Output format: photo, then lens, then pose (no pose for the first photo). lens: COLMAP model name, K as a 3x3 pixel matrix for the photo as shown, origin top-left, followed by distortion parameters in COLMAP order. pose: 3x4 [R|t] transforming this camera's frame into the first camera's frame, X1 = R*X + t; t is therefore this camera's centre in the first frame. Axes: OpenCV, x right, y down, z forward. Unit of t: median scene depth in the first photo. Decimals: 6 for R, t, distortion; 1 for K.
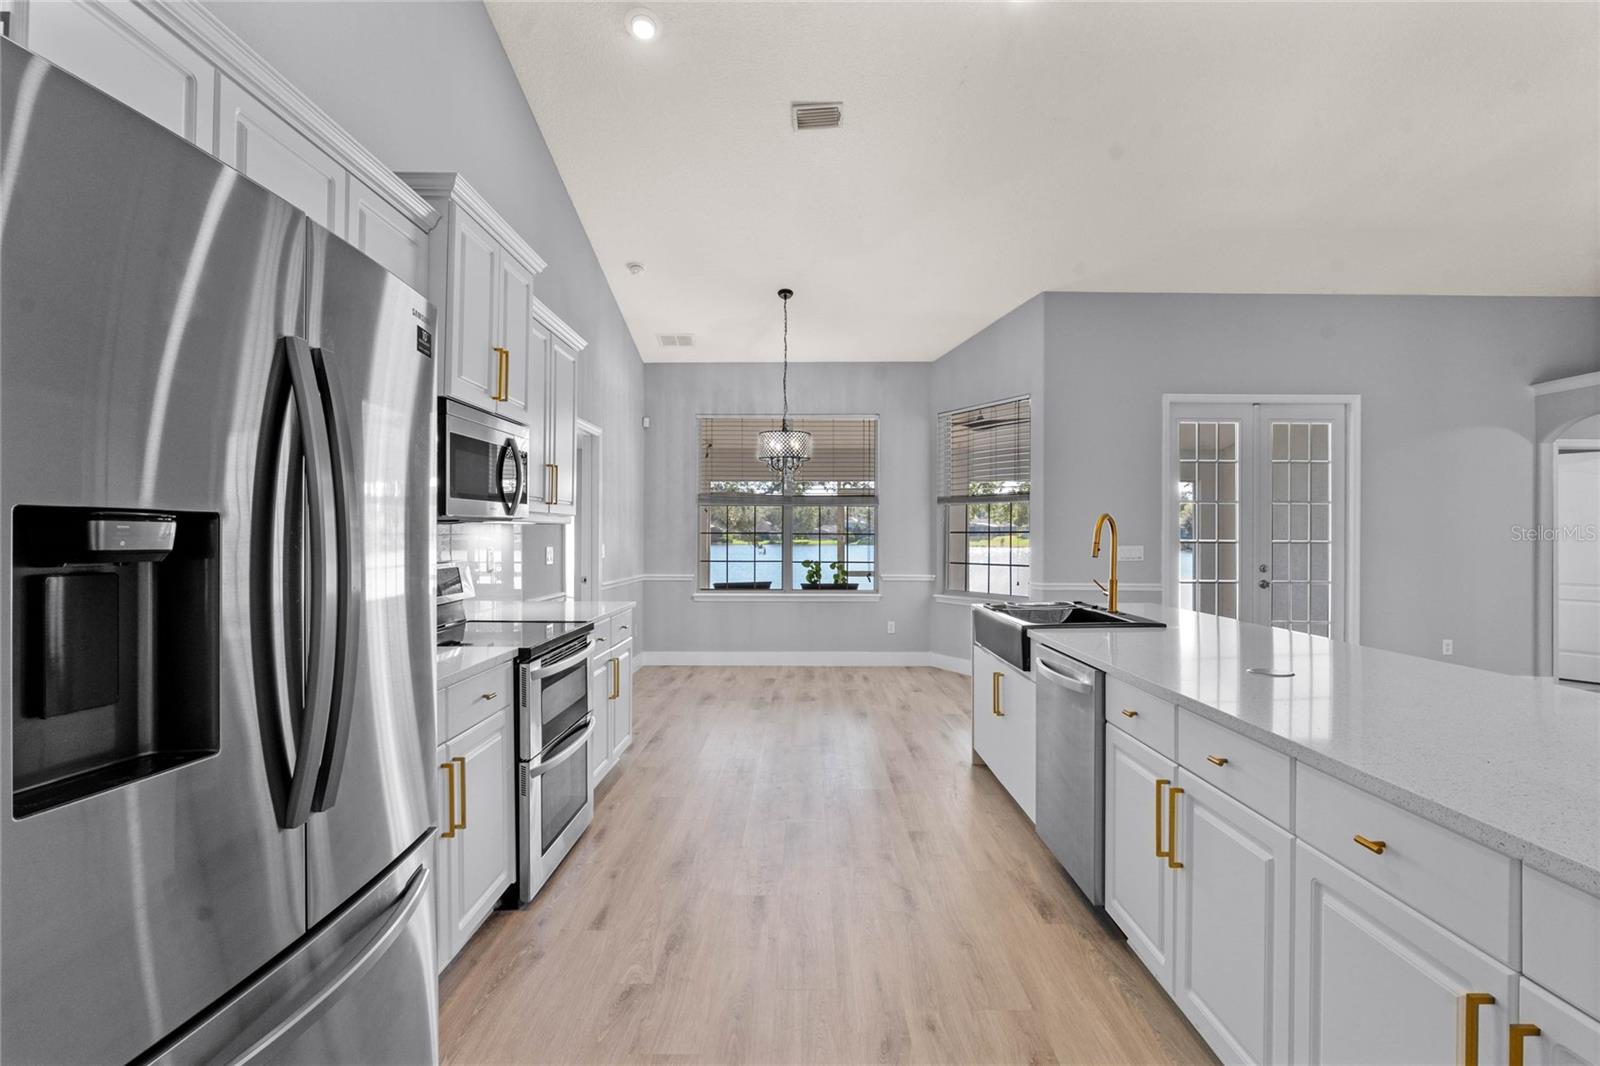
lens RADIAL K [[743.5, 0, 801.4], [0, 743.5, 526.8], [0, 0, 1]] dist [-0.024544, 0.006820]
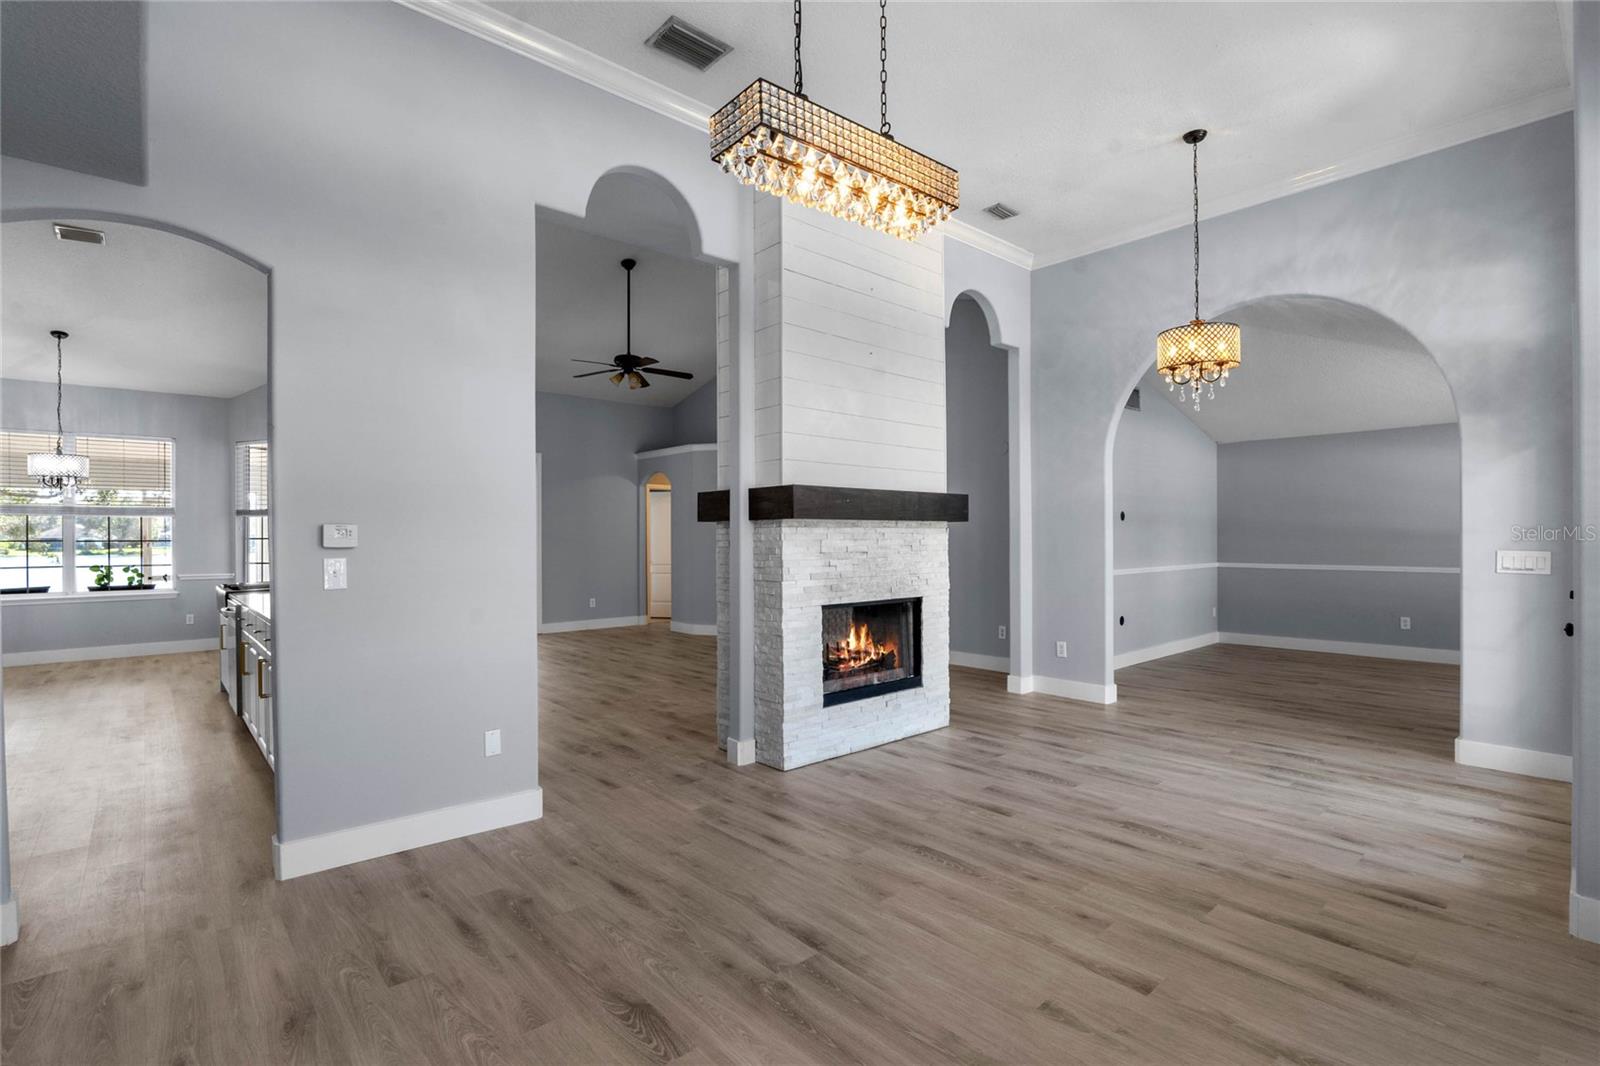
lens RADIAL K [[743.5, 0, 798.3], [0, 743.5, 533.7], [0, 0, 1]] dist [-0.024544, 0.006820]
pose [[0.745205, -0.005097, 0.666816, 0.065952], [0.002279, 0.999984, 0.005096, -0.004854], [-0.666832, -0.002278, 0.745205, -0.529782]]
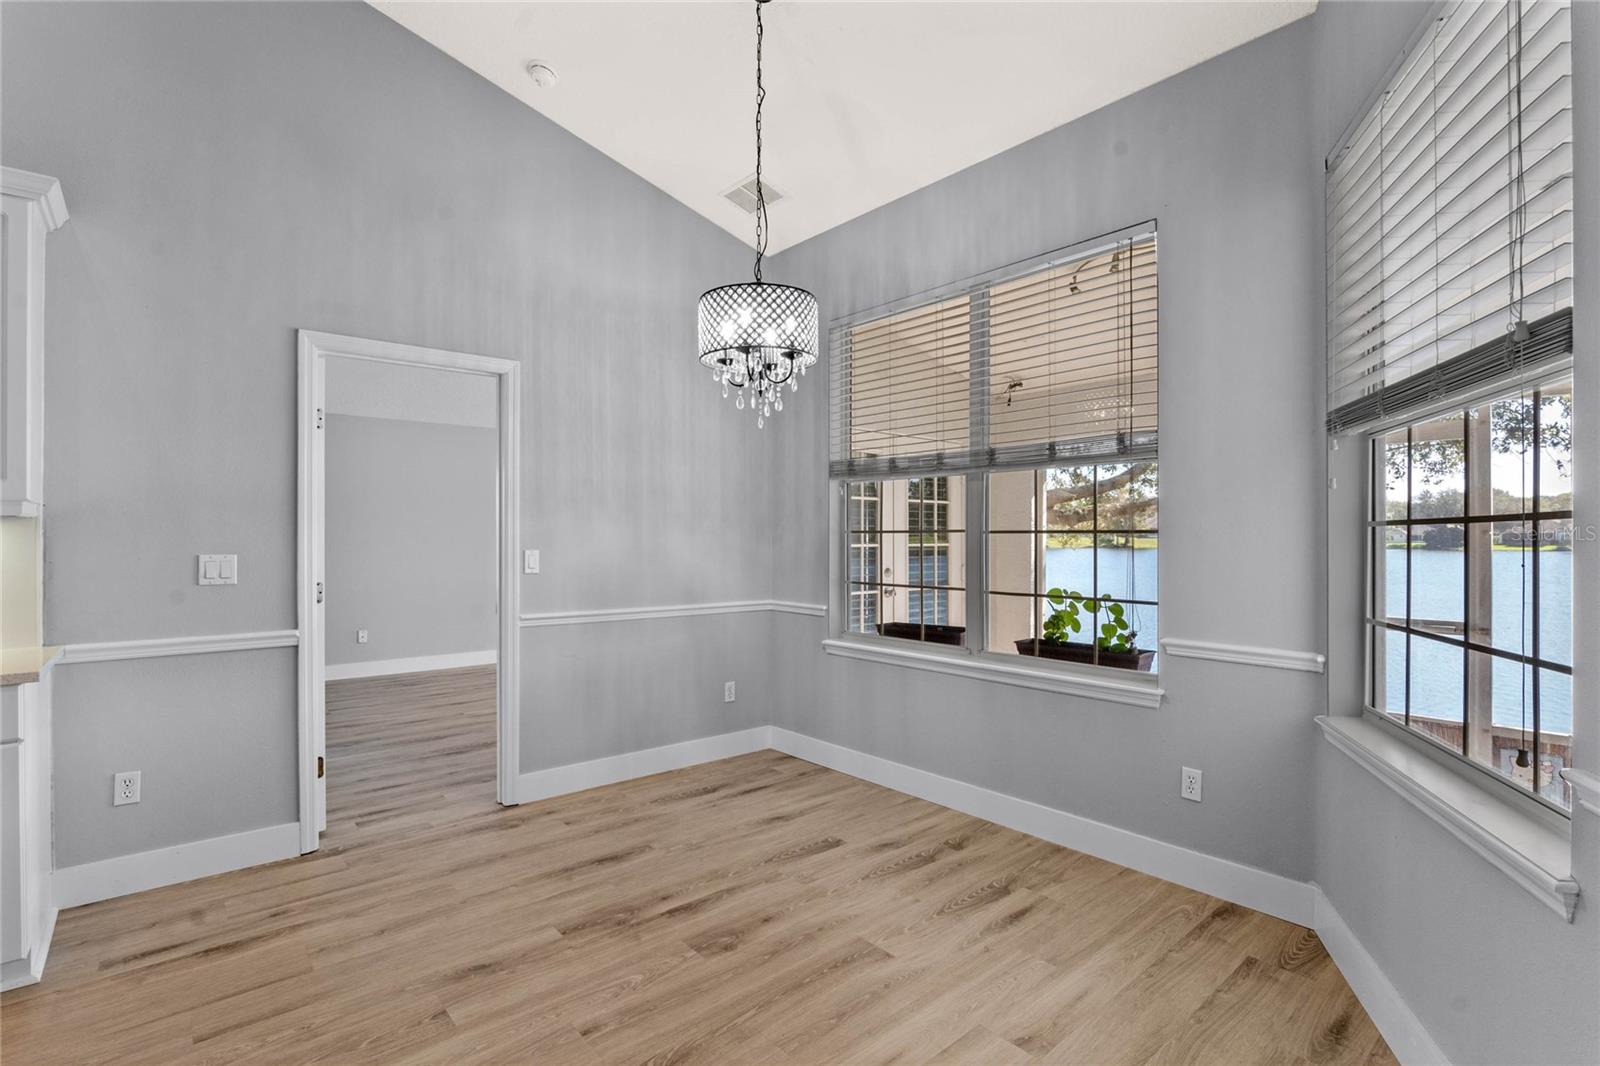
lens RADIAL K [[743.5, 0, 802.5], [0, 743.5, 535.4], [0, 0, 1]] dist [-0.024544, 0.006820]
pose [[0.661629, -0.004938, -0.749815, 0.273266], [0.010831, 0.999937, 0.002972, 0.009048], [0.749753, -0.010087, 0.661641, 0.622334]]
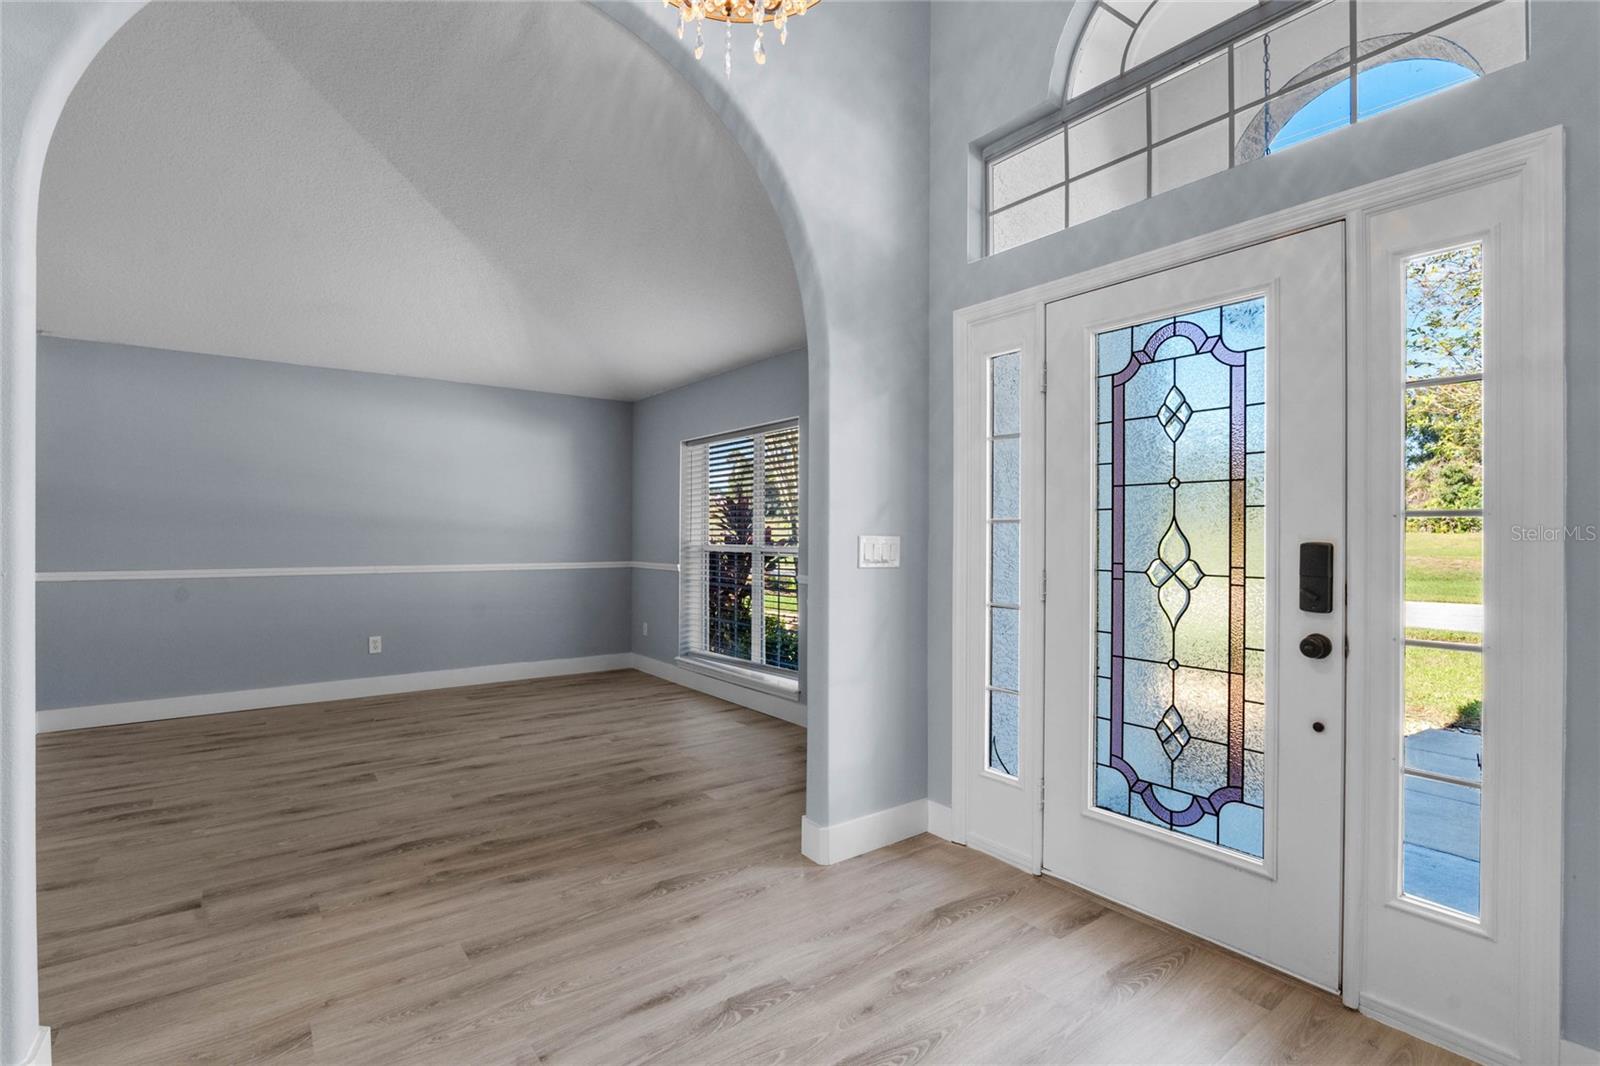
lens RADIAL K [[743.5, 0, 800.8], [0, 743.5, 532.4], [0, 0, 1]] dist [-0.024544, 0.006820]
pose [[-0.611342, -0.004037, 0.791356, 0.547225], [-0.009484, 0.999953, -0.002226, 0.011785], [-0.791310, -0.008866, -0.611351, -0.205457]]
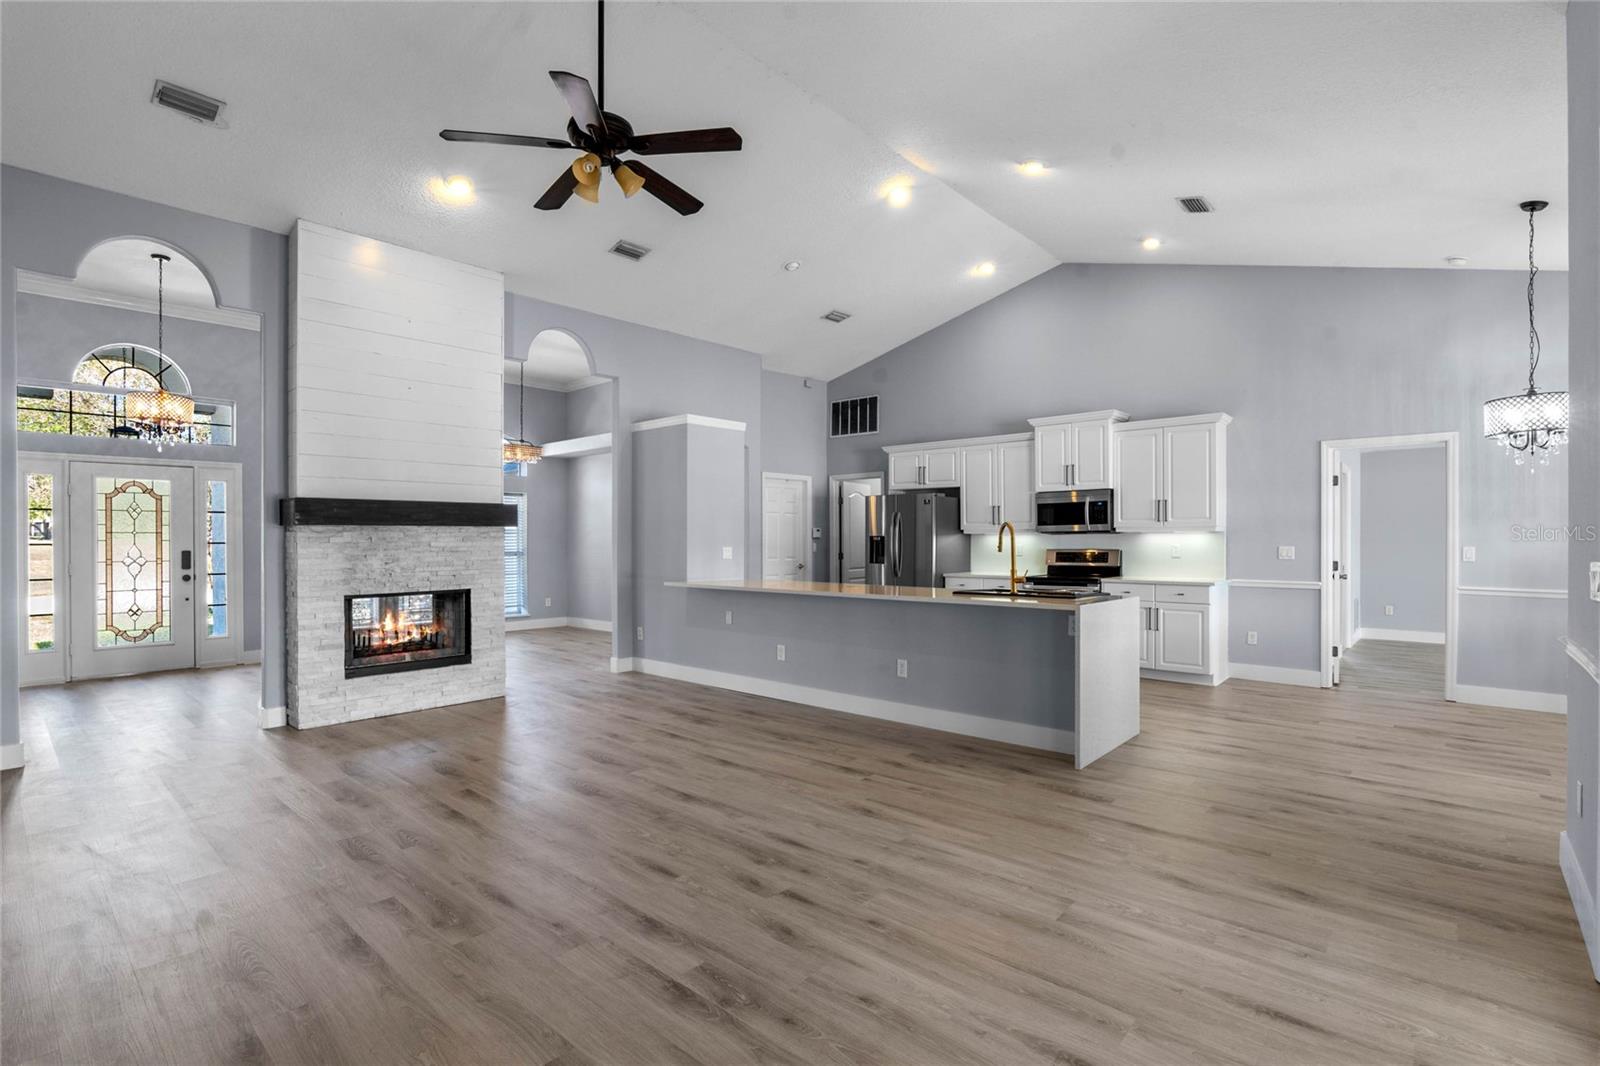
lens RADIAL K [[743.5, 0, 800.1], [0, 743.5, 541.3], [0, 0, 1]] dist [-0.024544, 0.006820]
pose [[-0.661727, 0.000483, -0.749745, 0.844696], [0.007004, 0.999960, -0.005538, 0.011788], [0.749712, -0.008916, -0.661704, 0.796676]]
